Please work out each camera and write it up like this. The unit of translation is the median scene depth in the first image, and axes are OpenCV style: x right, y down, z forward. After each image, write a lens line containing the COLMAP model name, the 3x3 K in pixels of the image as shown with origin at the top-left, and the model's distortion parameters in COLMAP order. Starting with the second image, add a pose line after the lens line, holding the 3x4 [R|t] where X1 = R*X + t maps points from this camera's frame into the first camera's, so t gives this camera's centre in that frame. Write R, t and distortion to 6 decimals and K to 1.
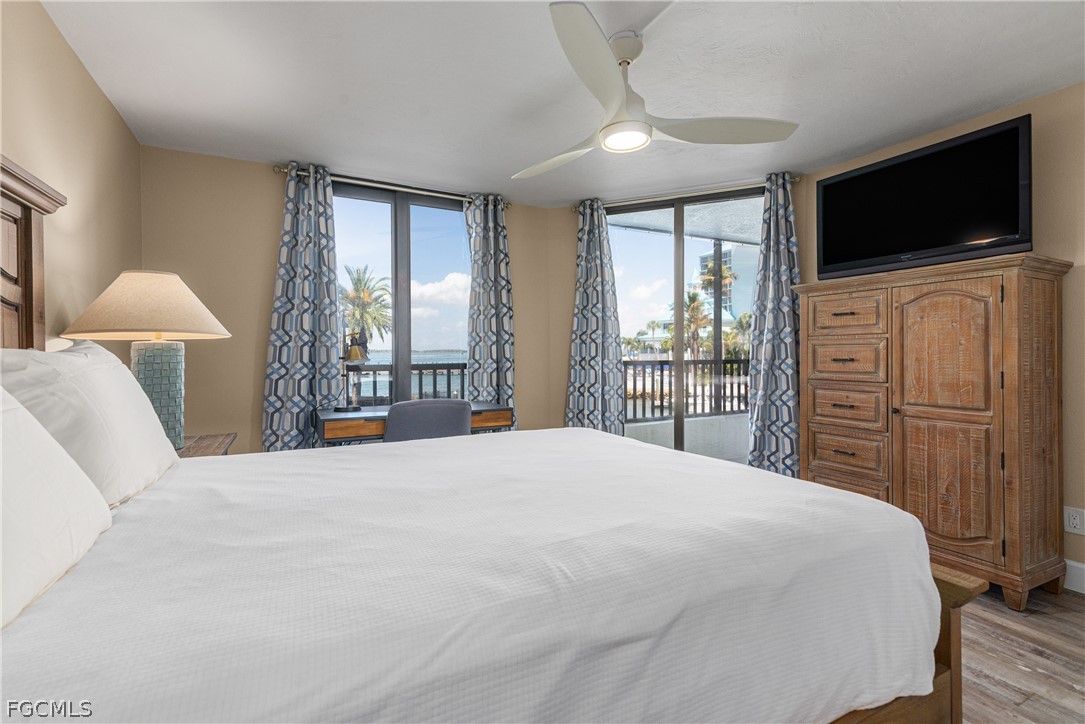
lens RADIAL K [[483.9, 0, 546.6], [0, 483.9, 352.7], [0, 0, 1]] dist [0.001822, -0.000017]
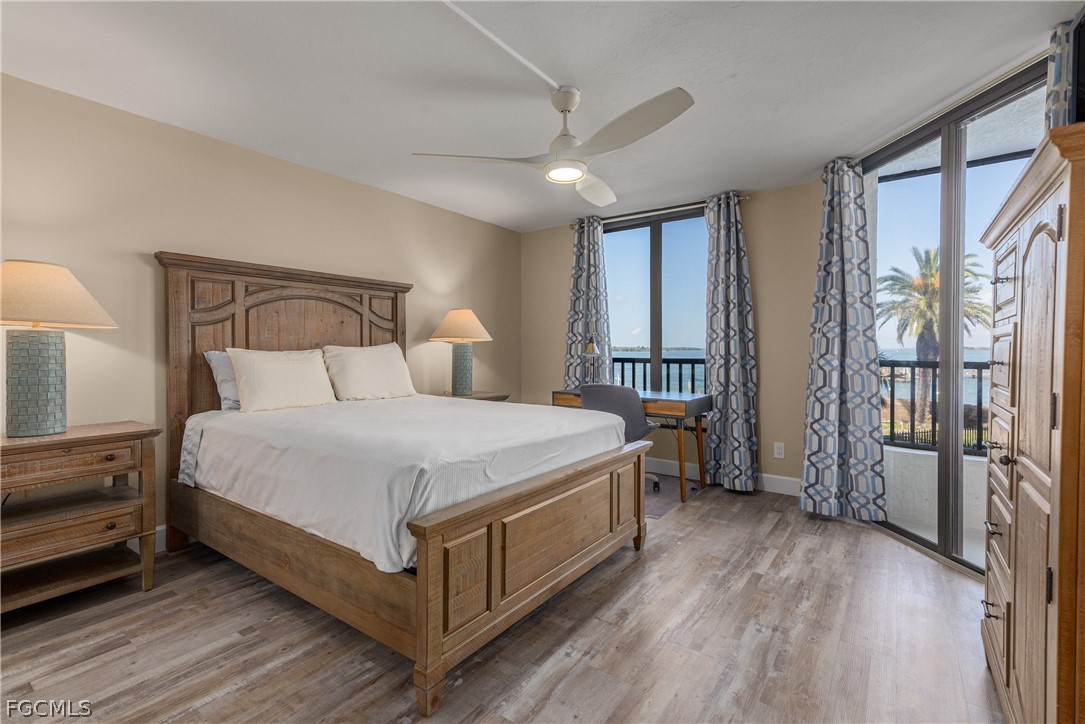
lens RADIAL K [[483.9, 0, 546.6], [0, 483.9, 352.7], [0, 0, 1]] dist [0.001822, -0.000017]
pose [[0.445088, 0.010132, -0.895429, 0.650364], [-0.003498, 0.999948, 0.009575, -0.000313], [0.895480, -0.001130, 0.445101, 0.219872]]
